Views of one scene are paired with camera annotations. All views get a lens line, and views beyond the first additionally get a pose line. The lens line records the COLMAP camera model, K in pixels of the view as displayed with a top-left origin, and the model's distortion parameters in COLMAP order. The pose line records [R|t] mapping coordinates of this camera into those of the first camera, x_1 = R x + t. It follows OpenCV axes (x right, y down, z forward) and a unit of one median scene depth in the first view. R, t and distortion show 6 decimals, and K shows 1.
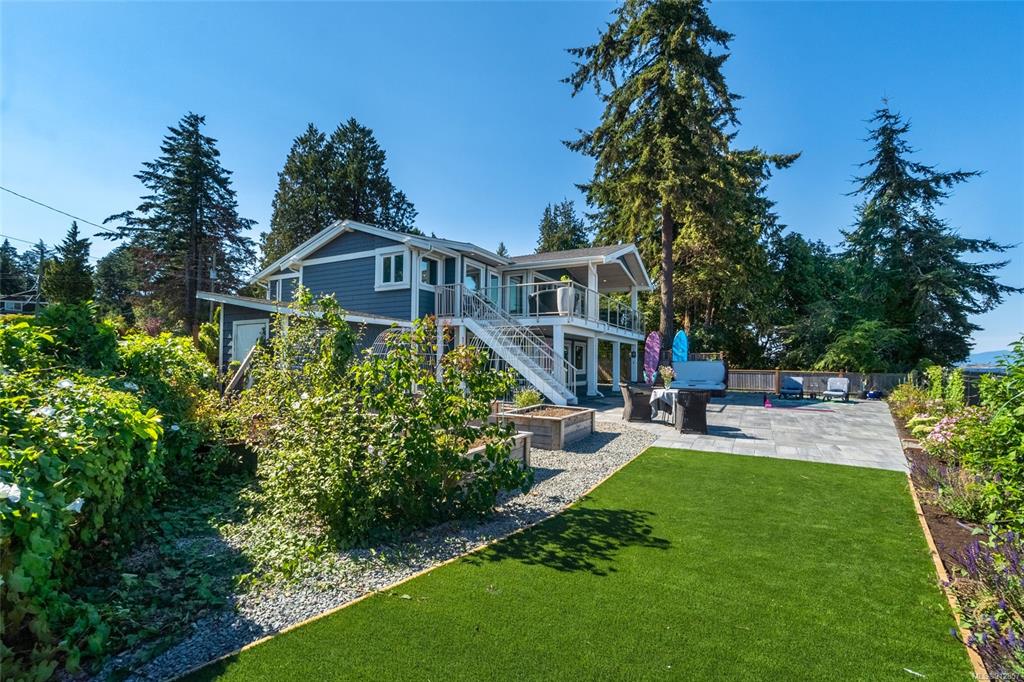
lens RADIAL K [[475.0, 0, 510.4], [0, 475.0, 350.2], [0, 0, 1]] dist [-0.020348, 0.010635]
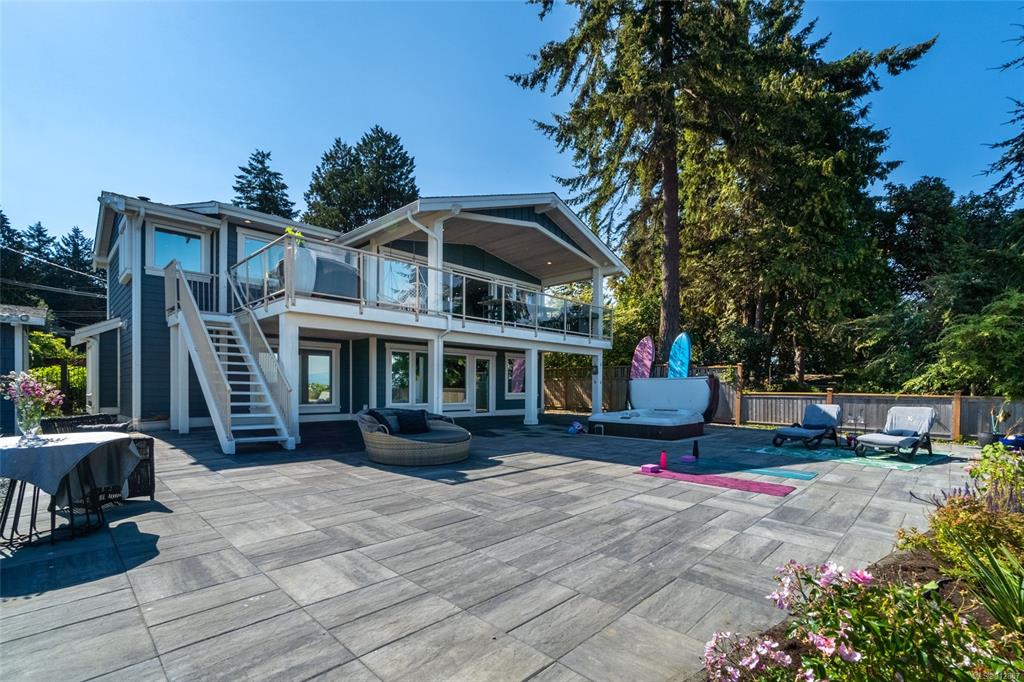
lens RADIAL K [[475.0, 0, 503.8], [0, 475.0, 391.7], [0, 0, 1]] dist [-0.020348, 0.010635]
pose [[0.960207, -0.005528, -0.279234, 0.245038], [0.014485, 0.999444, 0.030023, 0.013257], [0.278913, -0.032872, 0.959754, 0.239962]]
